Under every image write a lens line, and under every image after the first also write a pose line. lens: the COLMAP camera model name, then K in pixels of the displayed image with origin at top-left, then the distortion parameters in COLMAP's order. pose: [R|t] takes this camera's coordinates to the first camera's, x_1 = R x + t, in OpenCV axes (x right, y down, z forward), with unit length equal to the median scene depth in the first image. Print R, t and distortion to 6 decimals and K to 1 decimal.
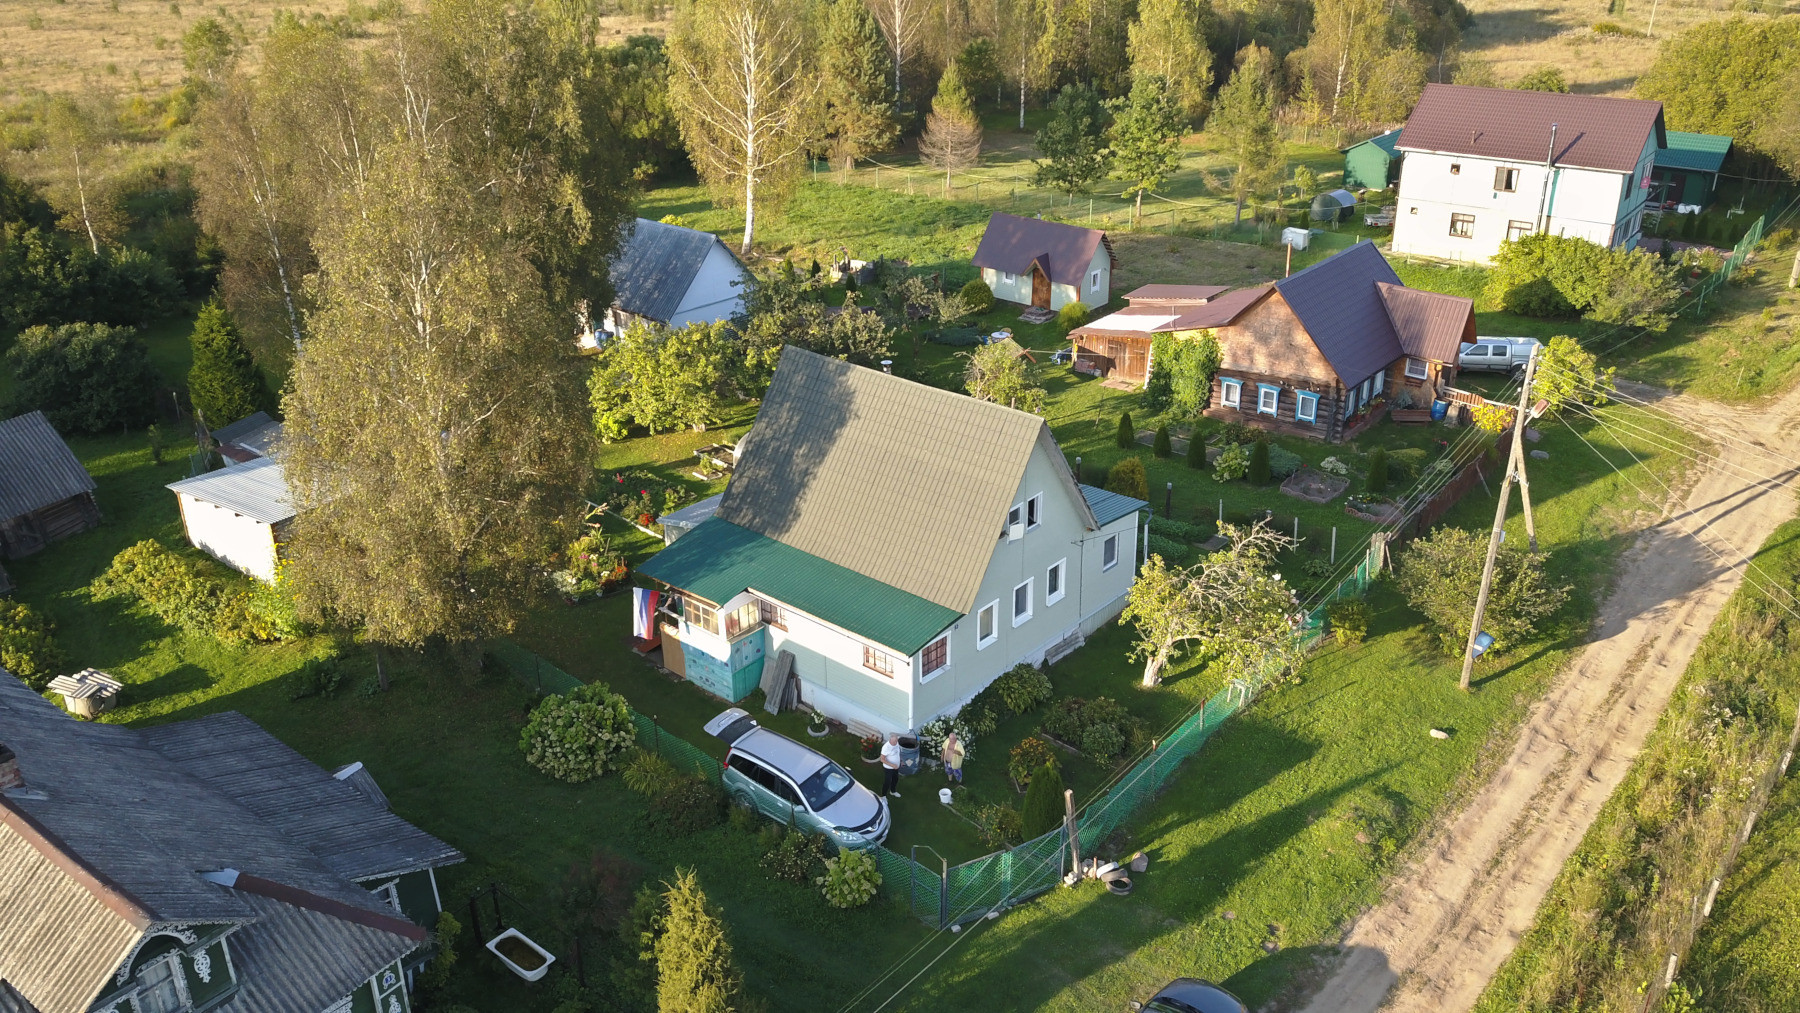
lens RADIAL K [[1355.1, 0, 860.5], [0, 1355.1, 506.8], [0, 0, 1]] dist [-0.000873, -0.001411]
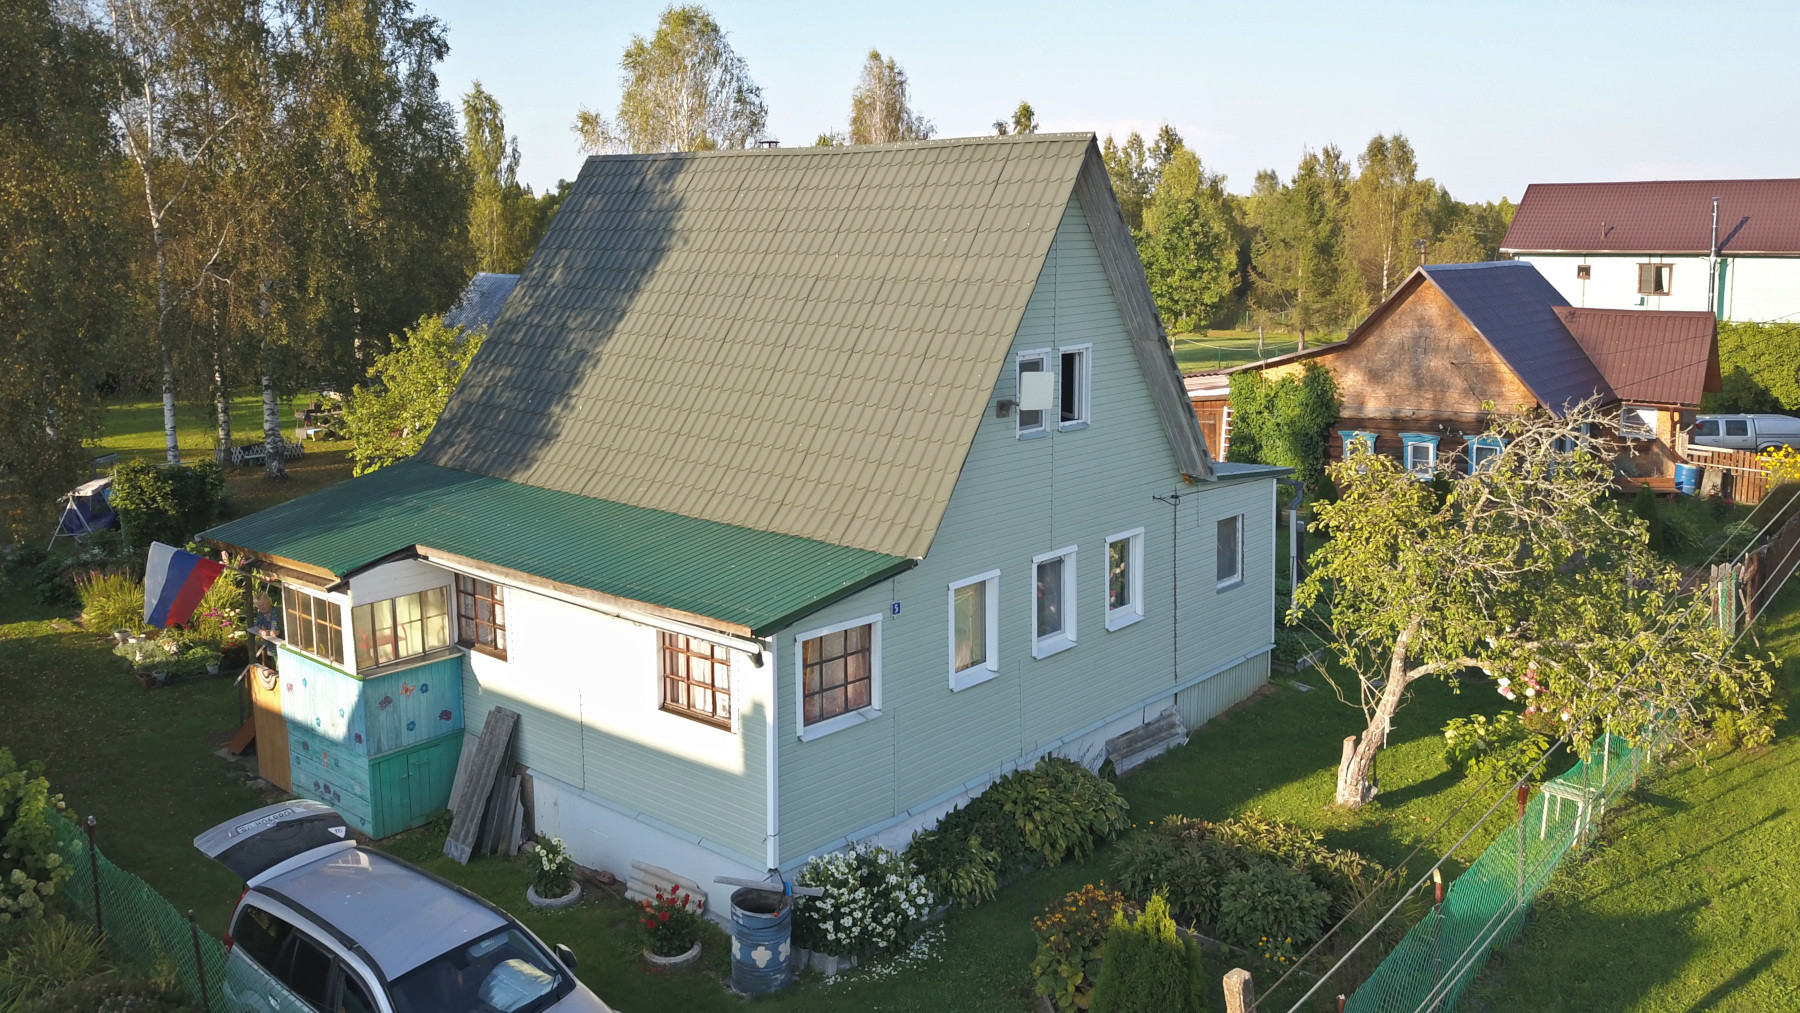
lens RADIAL K [[1275.7, 0, 900.0], [0, 1275.7, 506.5], [0, 0, 1]] dist [-0.012628, 0.001019]
pose [[0.999736, 0.013092, 0.018888, 0.061381], [-0.006789, 0.953443, -0.301498, 0.165782], [-0.021955, 0.301290, 0.953280, 0.595787]]
